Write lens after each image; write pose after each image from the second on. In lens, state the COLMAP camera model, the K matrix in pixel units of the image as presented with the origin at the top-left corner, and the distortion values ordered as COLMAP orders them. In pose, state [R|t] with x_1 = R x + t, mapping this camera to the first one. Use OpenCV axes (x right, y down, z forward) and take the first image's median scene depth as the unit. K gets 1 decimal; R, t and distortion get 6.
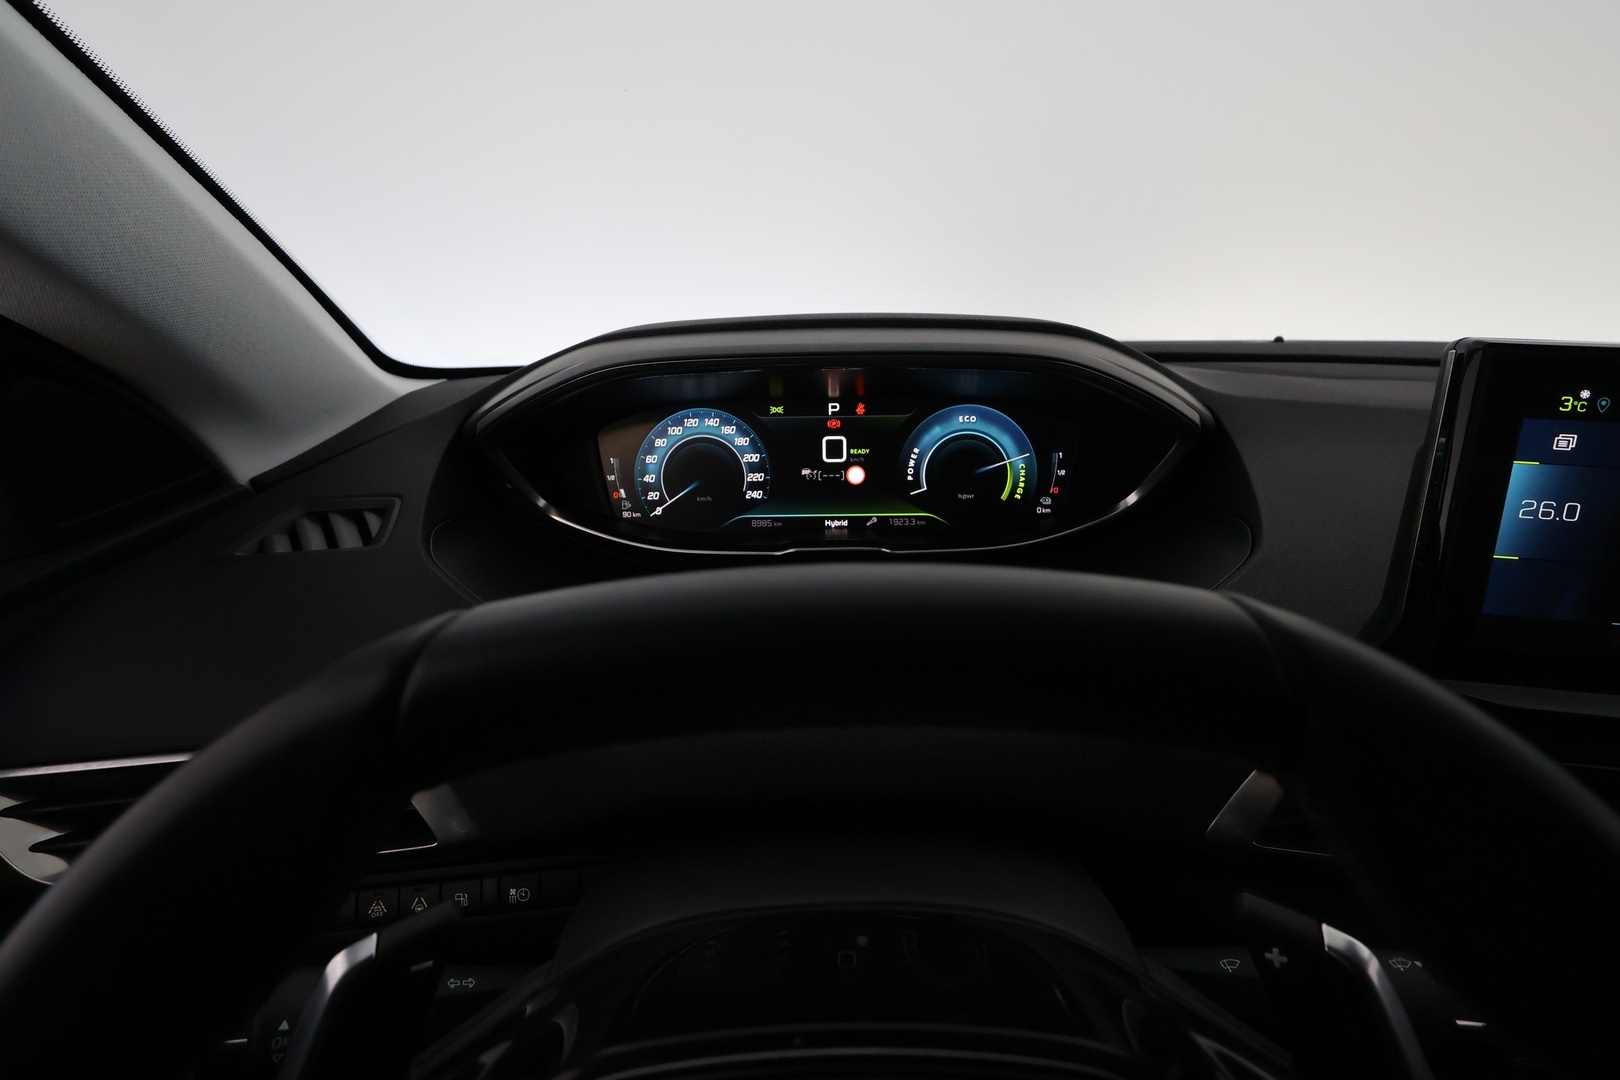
lens RADIAL K [[811.2, 0, 810.0], [0, 811.2, 540.0], [0, 0, 1]] dist [-0.000064, -0.000463]
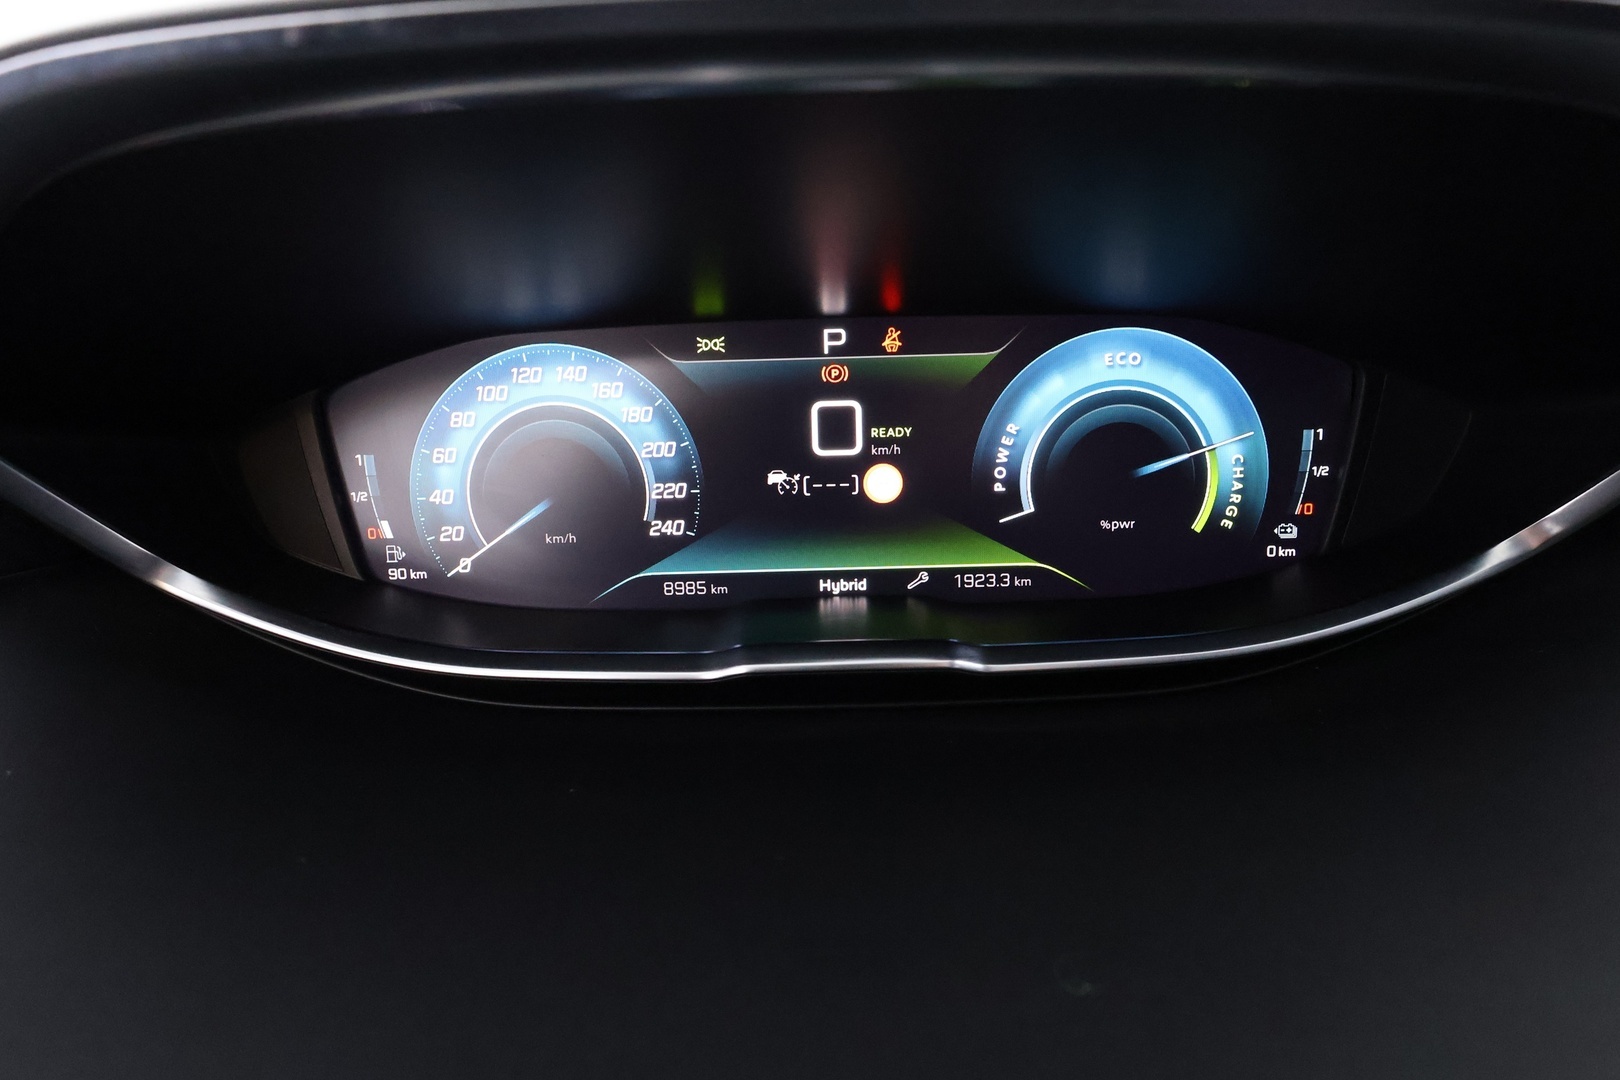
lens RADIAL K [[811.2, 0, 810.0], [0, 811.2, 540.0], [0, 0, 1]] dist [-0.000064, -0.000463]
pose [[0.999893, -0.014361, -0.002805, 0.015018], [0.014428, 0.999578, 0.025207, -0.059527], [0.002441, -0.025245, 0.999678, 0.530088]]
